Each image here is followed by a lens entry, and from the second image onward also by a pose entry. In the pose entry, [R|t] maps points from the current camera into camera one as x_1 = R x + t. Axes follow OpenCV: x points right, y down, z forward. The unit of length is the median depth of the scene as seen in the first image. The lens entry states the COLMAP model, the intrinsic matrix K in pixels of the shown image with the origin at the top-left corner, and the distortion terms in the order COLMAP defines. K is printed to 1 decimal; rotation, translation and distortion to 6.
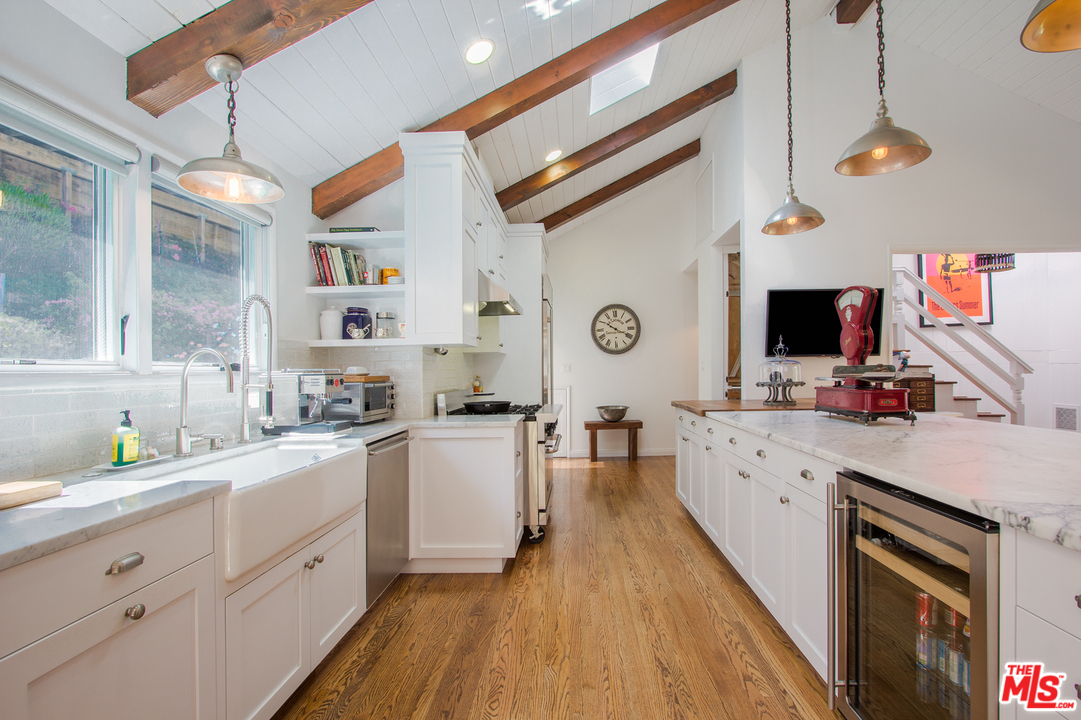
lens RADIAL K [[504.0, 0, 545.0], [0, 504.0, 367.0], [0, 0, 1]] dist [-0.012735, 0.001213]
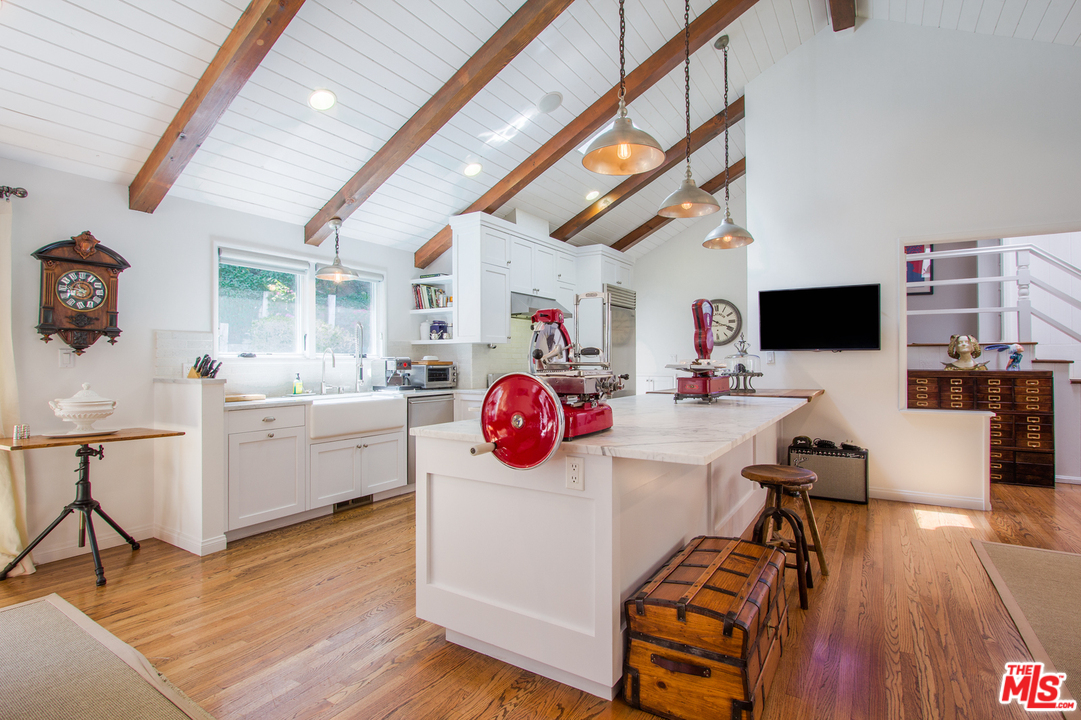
lens RADIAL K [[537.3, 0, 538.9], [0, 537.3, 358.1], [0, 0, 1]] dist [-0.007362, 0.000827]
pose [[0.860601, 0.012757, -0.509121, 0.850954], [-0.009220, 0.999913, 0.009470, -0.013770], [0.509197, -0.003455, 0.860643, -0.378897]]
